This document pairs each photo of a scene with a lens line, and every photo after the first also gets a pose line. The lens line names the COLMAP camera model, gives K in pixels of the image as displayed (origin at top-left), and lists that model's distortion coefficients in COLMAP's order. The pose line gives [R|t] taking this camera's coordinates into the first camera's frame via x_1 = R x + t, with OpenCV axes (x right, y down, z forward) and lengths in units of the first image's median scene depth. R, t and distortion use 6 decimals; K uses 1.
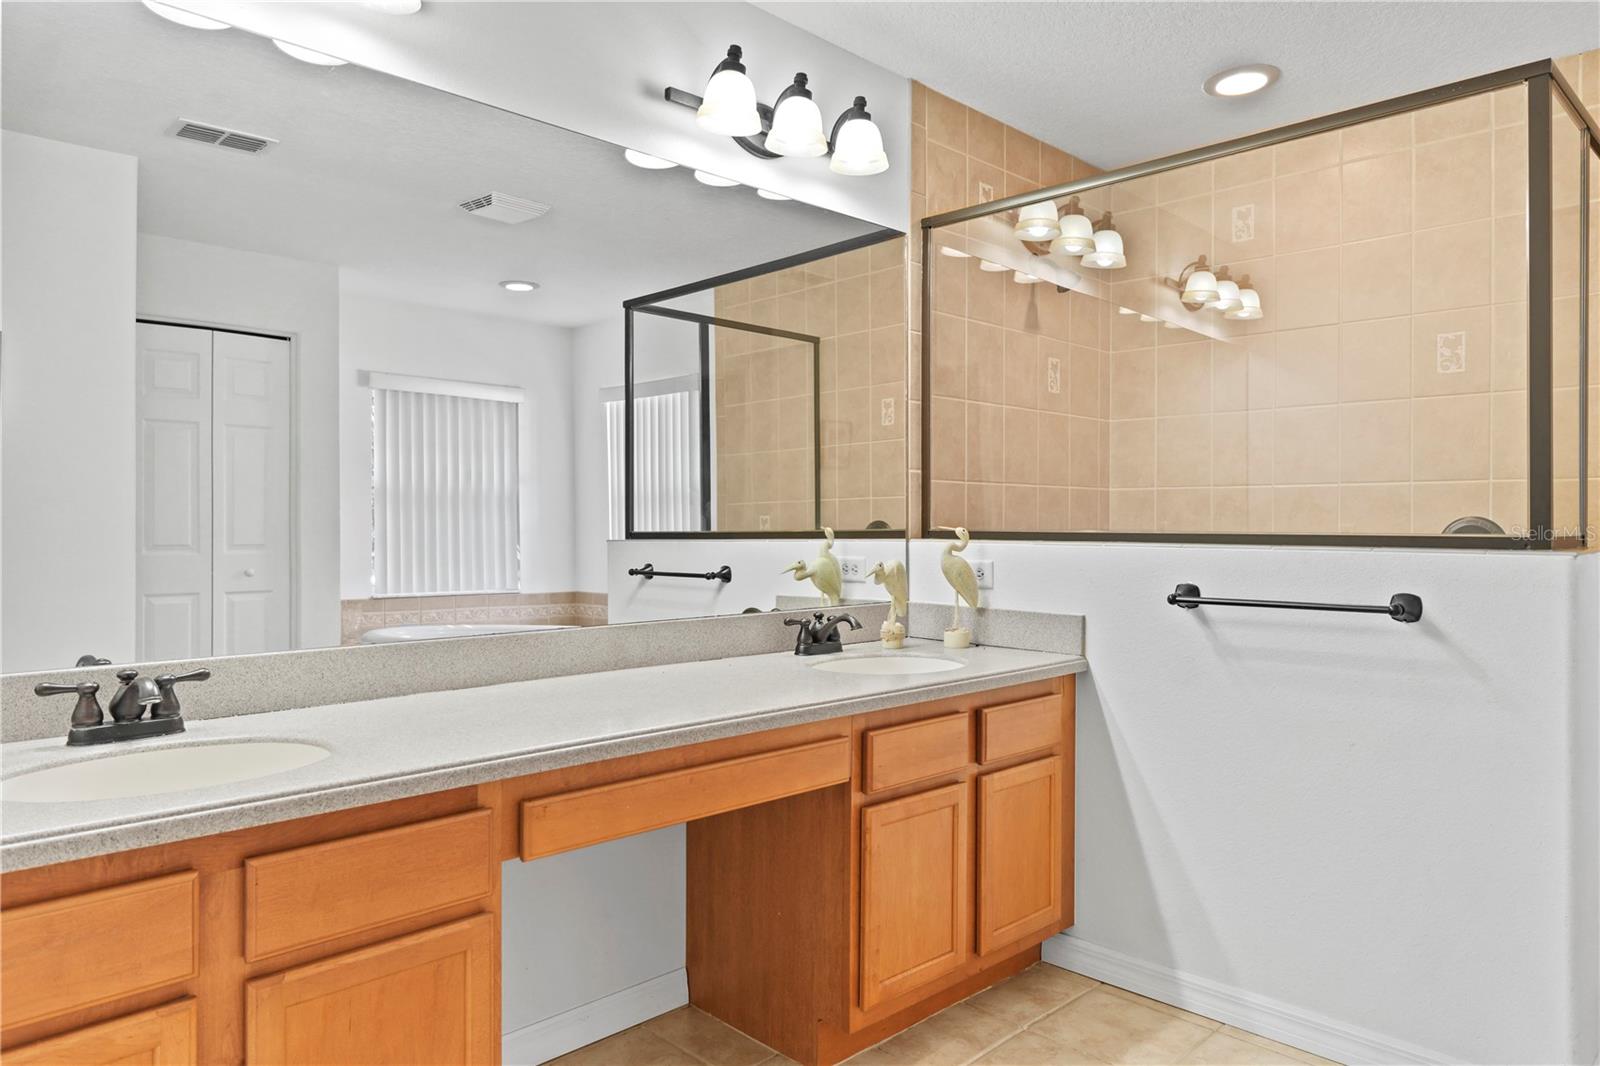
lens RADIAL K [[1044.4, 0, 800.6], [0, 1044.4, 527.1], [0, 0, 1]] dist [-0.000601, 0.002190]
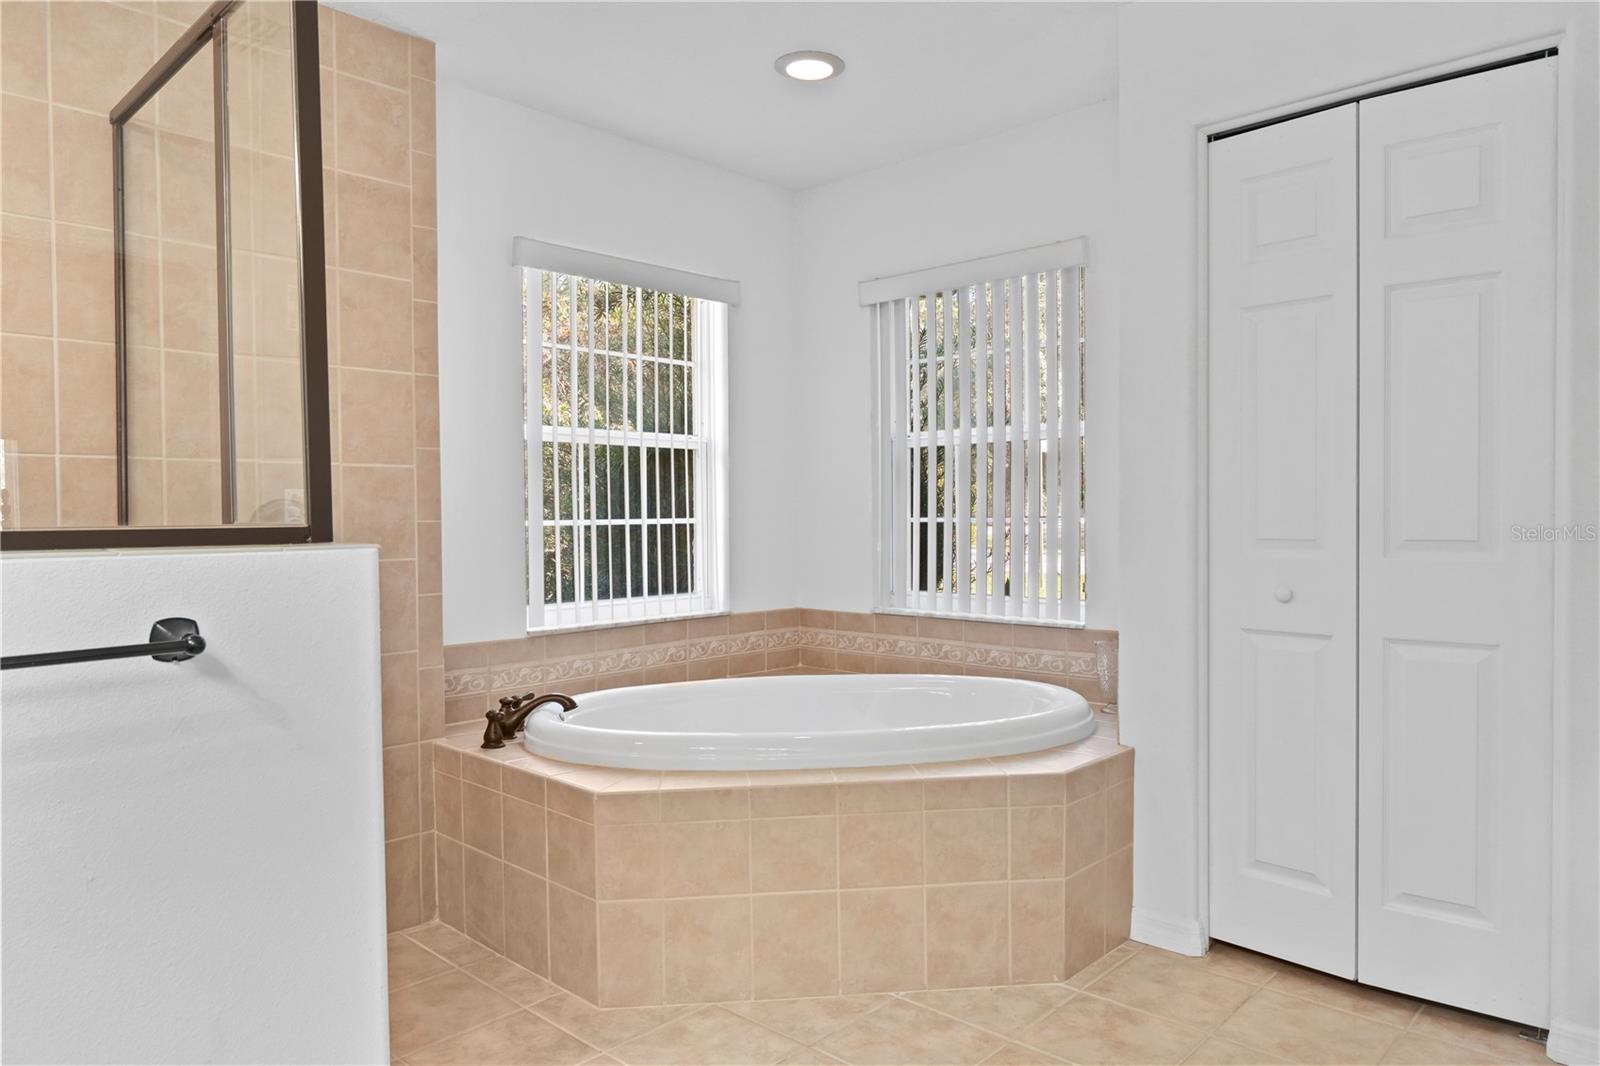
lens RADIAL K [[1044.4, 0, 801.0], [0, 1044.4, 531.7], [0, 0, 1]] dist [-0.000601, 0.002190]
pose [[-0.023933, -0.026539, 0.999361, -0.077976], [0.014138, 0.999539, 0.026882, -0.002312], [-0.999614, 0.014773, -0.023547, 0.648684]]
